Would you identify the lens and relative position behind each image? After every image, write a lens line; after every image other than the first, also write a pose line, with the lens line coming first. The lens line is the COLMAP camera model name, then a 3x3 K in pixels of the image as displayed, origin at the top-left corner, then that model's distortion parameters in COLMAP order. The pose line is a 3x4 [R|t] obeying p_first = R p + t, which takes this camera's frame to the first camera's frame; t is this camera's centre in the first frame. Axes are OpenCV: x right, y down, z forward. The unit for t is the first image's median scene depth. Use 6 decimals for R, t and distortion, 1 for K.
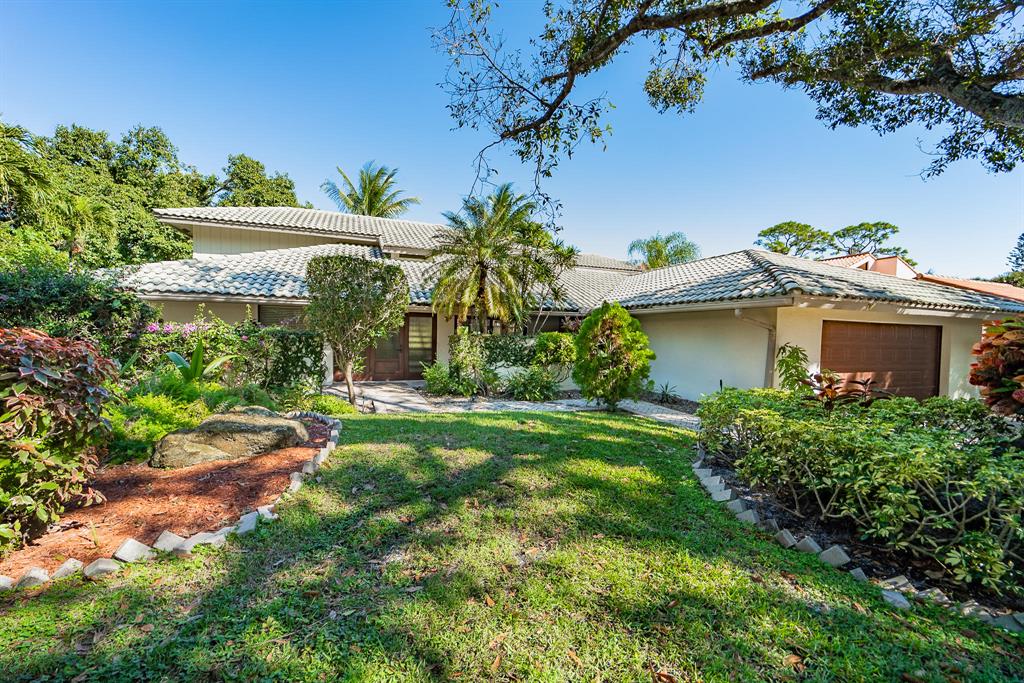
lens RADIAL K [[422.1, 0, 512.5], [0, 422.1, 340.4], [0, 0, 1]] dist [0.004883, -0.001664]
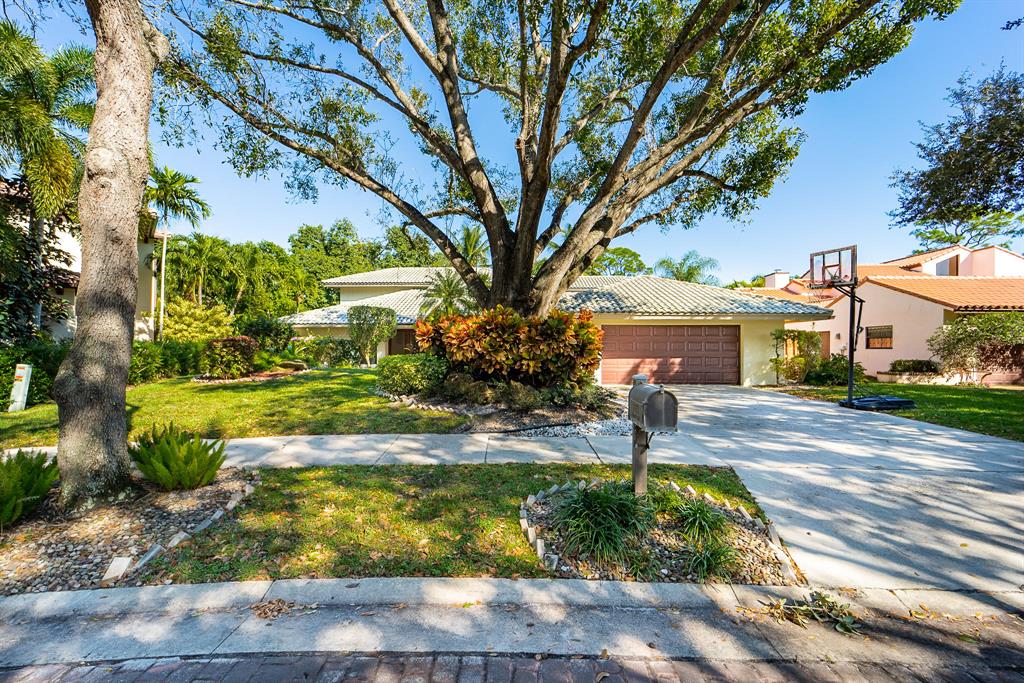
lens RADIAL K [[422.1, 0, 513.6], [0, 422.1, 339.1], [0, 0, 1]] dist [0.004883, -0.001664]
pose [[0.925579, -0.022197, -0.377902, 1.148183], [0.006766, 0.999090, -0.042114, 0.072928], [0.378493, 0.036423, 0.924887, -0.744671]]
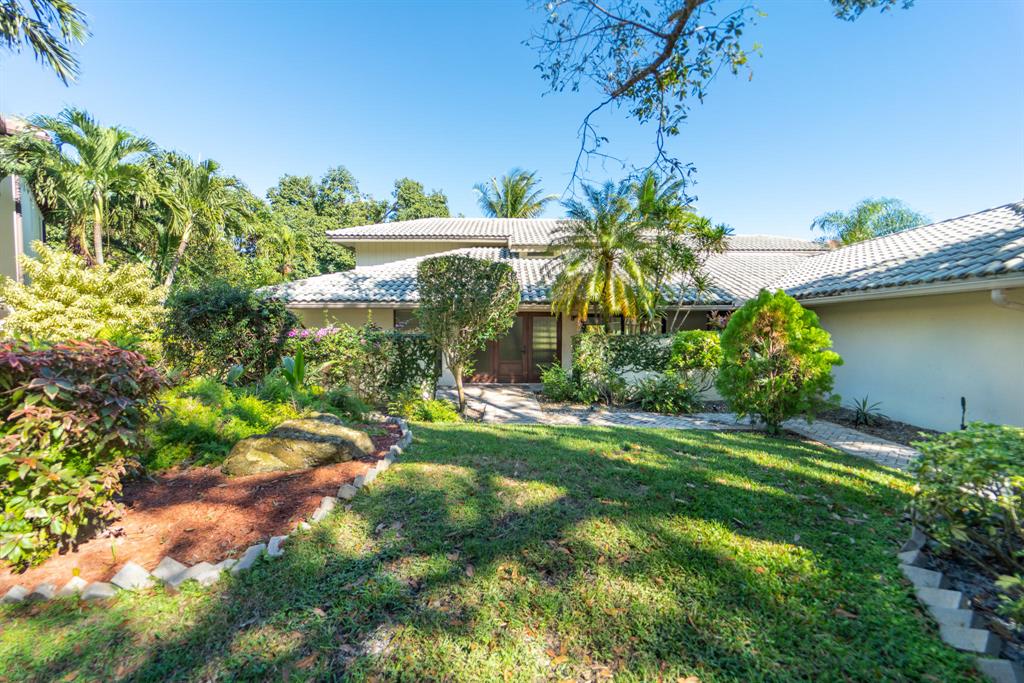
lens RADIAL K [[422.1, 0, 506.2], [0, 422.1, 343.5], [0, 0, 1]] dist [0.004883, -0.001664]
pose [[0.933951, -0.006518, -0.357343, 0.063760], [0.009778, 0.999925, 0.007318, -0.004009], [0.357268, -0.010329, 0.933945, 0.128404]]
